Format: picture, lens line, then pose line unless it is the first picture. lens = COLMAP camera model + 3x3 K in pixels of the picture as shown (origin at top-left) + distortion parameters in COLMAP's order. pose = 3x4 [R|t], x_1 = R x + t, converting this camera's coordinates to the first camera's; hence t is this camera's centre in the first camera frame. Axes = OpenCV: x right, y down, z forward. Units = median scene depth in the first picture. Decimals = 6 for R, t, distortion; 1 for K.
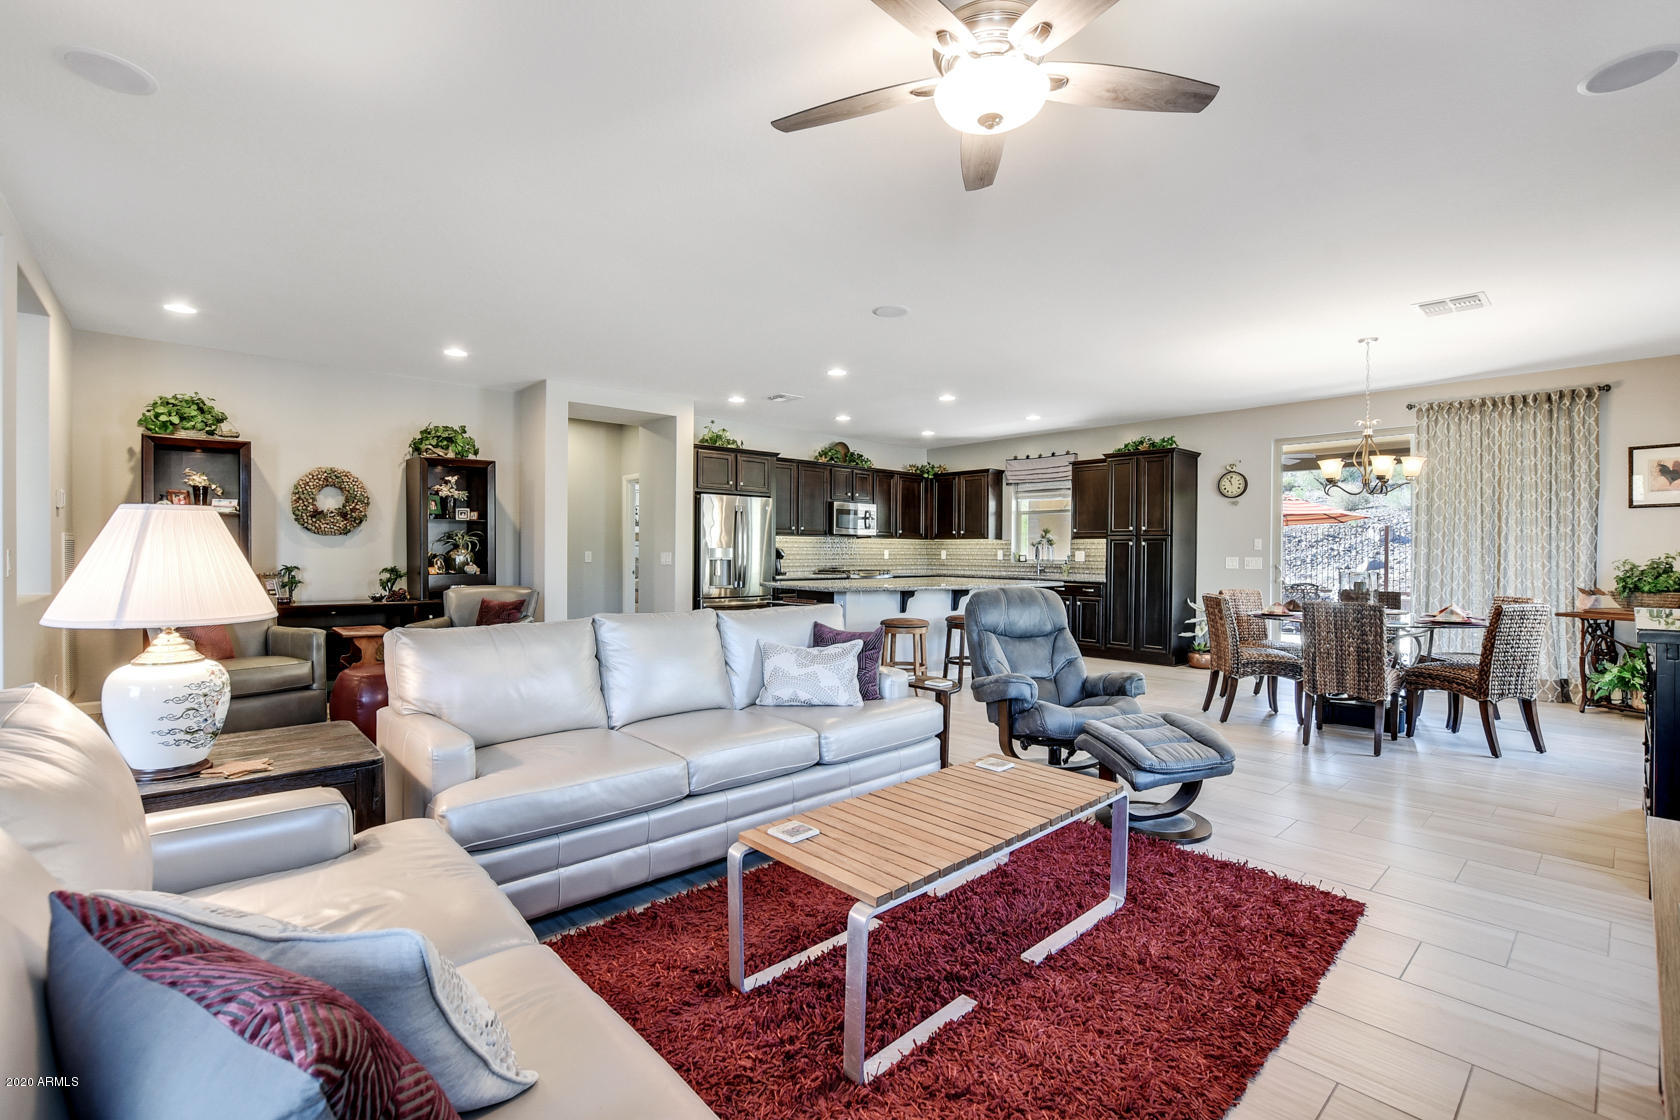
lens RADIAL K [[754.8, 0, 811.6], [0, 754.8, 563.7], [0, 0, 1]] dist [-0.027583, 0.005188]
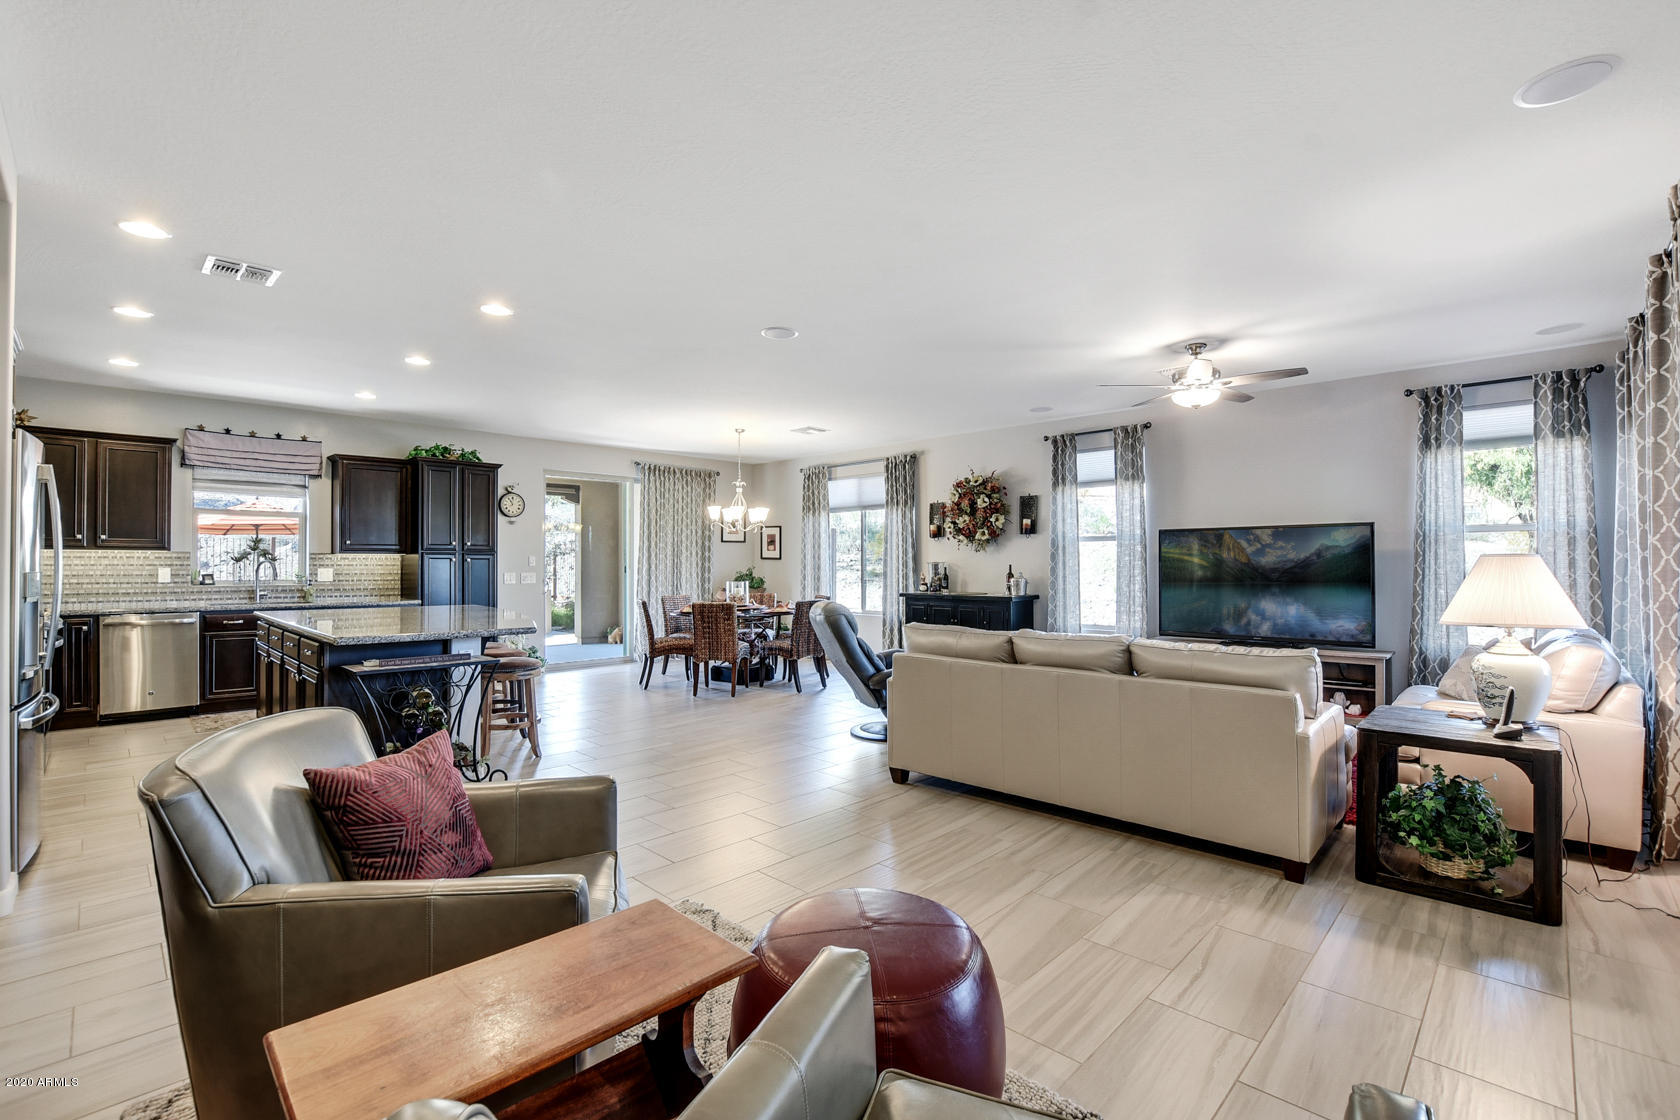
lens RADIAL K [[754.8, 0, 838.7], [0, 754.8, 563.5], [0, 0, 1]] dist [-0.027583, 0.005188]
pose [[-0.121376, -0.006969, 0.992582, -0.453951], [0.015304, 0.999843, 0.008892, -0.019384], [-0.992489, 0.016270, -0.121250, 0.536643]]
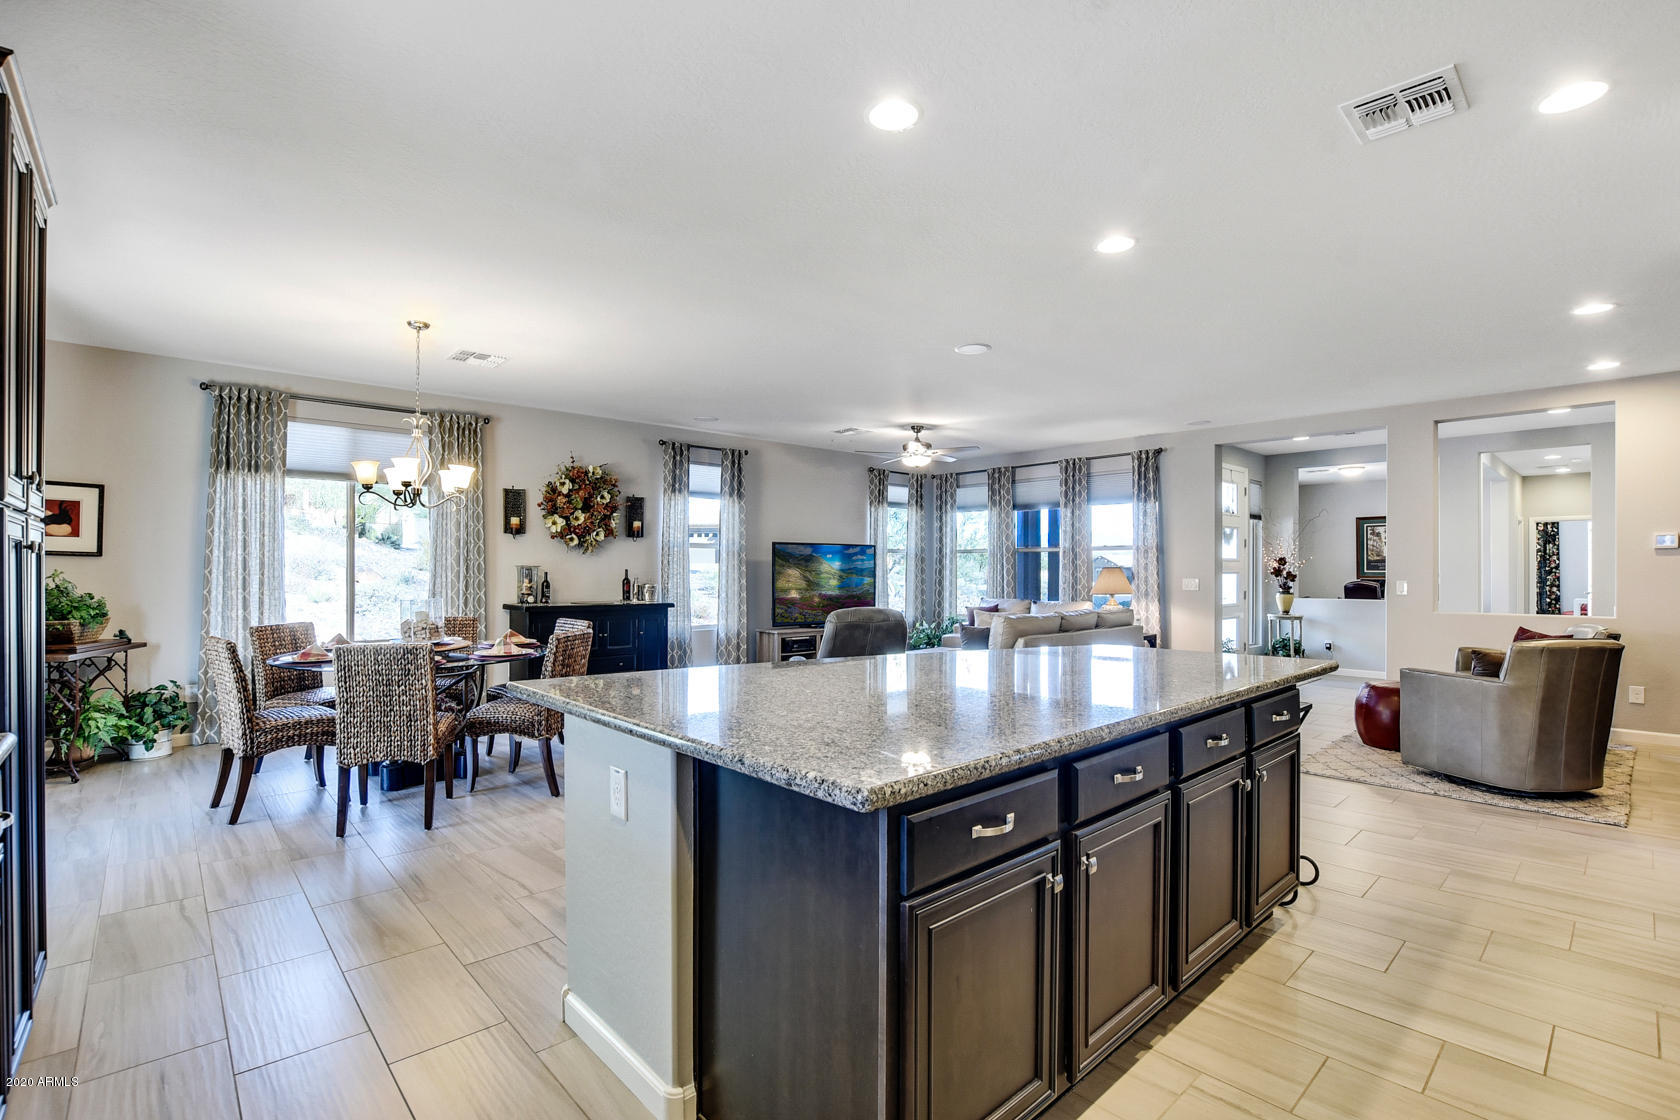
lens RADIAL K [[754.8, 0, 841.1], [0, 754.8, 561.3], [0, 0, 1]] dist [-0.027583, 0.005188]
pose [[-0.997242, -0.013736, -0.072935, 0.185633], [-0.014245, 0.999878, 0.006462, -0.024294], [0.072837, 0.007483, -0.997316, 1.026624]]
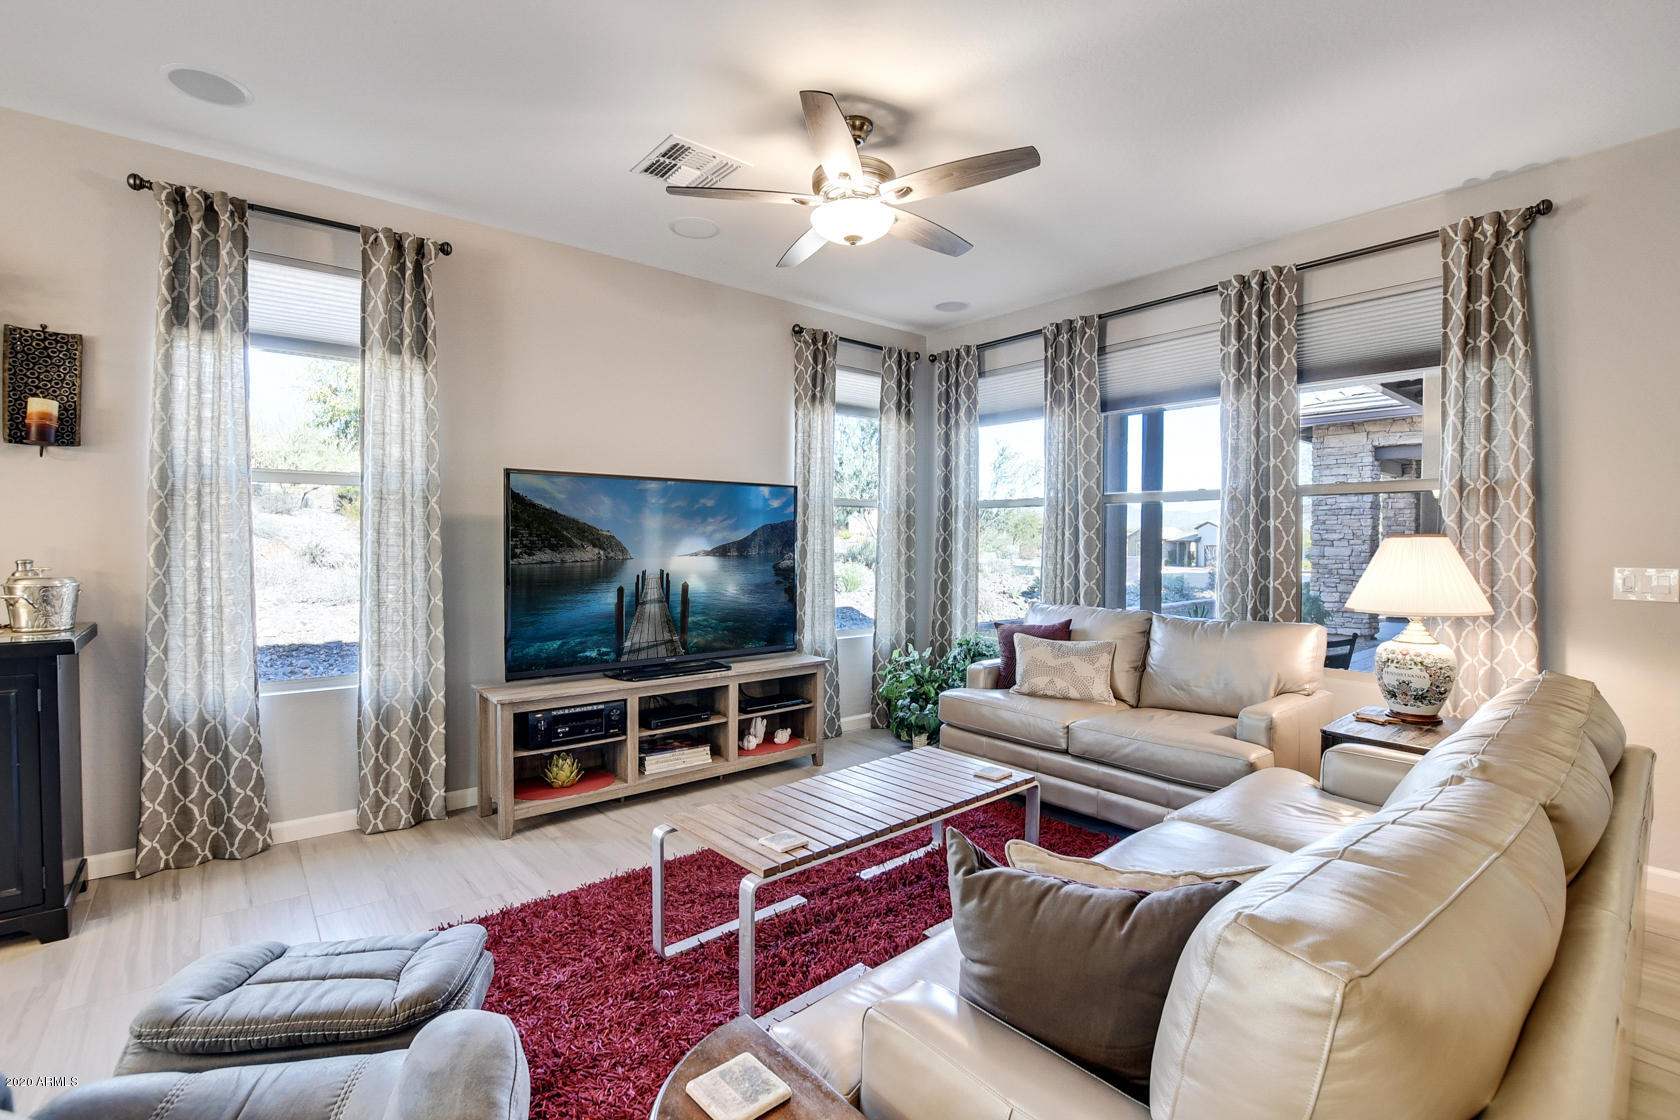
lens RADIAL K [[754.8, 0, 827.3], [0, 754.8, 551.9], [0, 0, 1]] dist [-0.027583, 0.005188]
pose [[-0.999795, -0.015470, -0.013091, 0.057449], [-0.015874, 0.999382, 0.031378, -0.015074], [0.012597, 0.031579, -0.999422, 0.504327]]
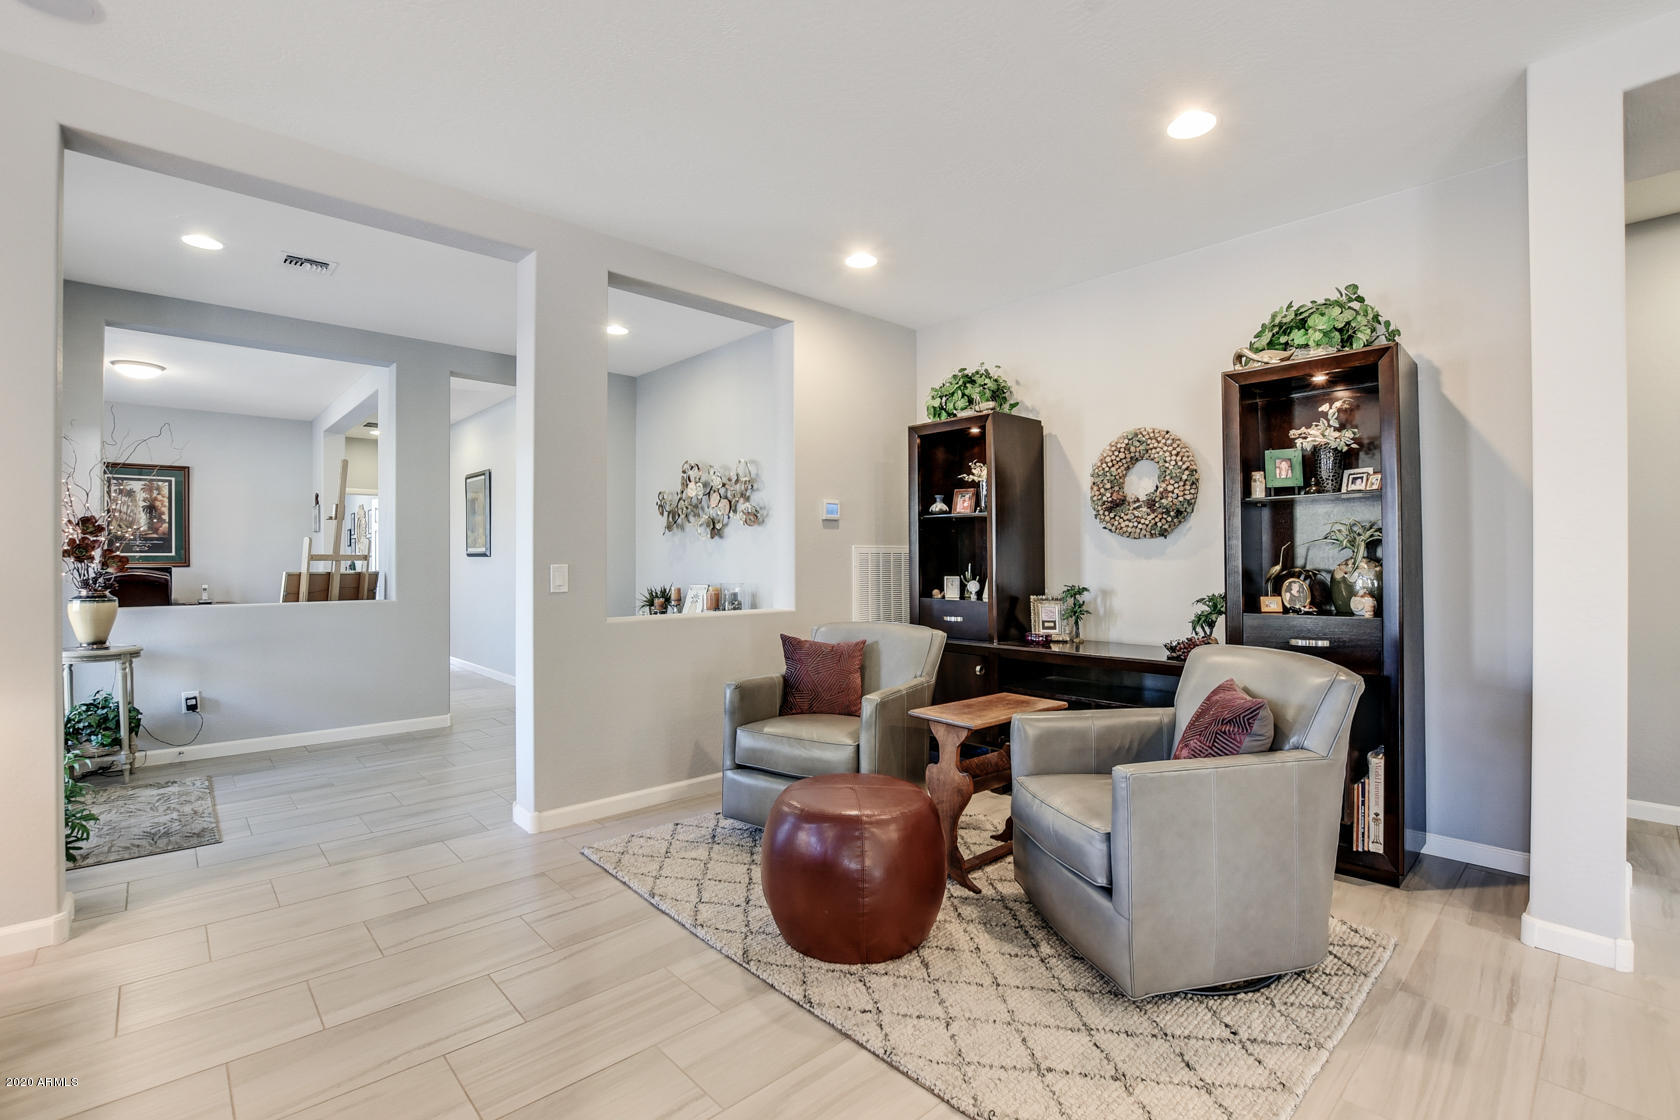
lens RADIAL K [[754.8, 0, 836.4], [0, 754.8, 558.1], [0, 0, 1]] dist [-0.027583, 0.005188]
pose [[0.059419, -0.011372, -0.998168, -0.023599], [-0.011265, 0.999864, -0.012062, -0.007827], [0.998170, 0.011961, 0.059283, 0.487836]]
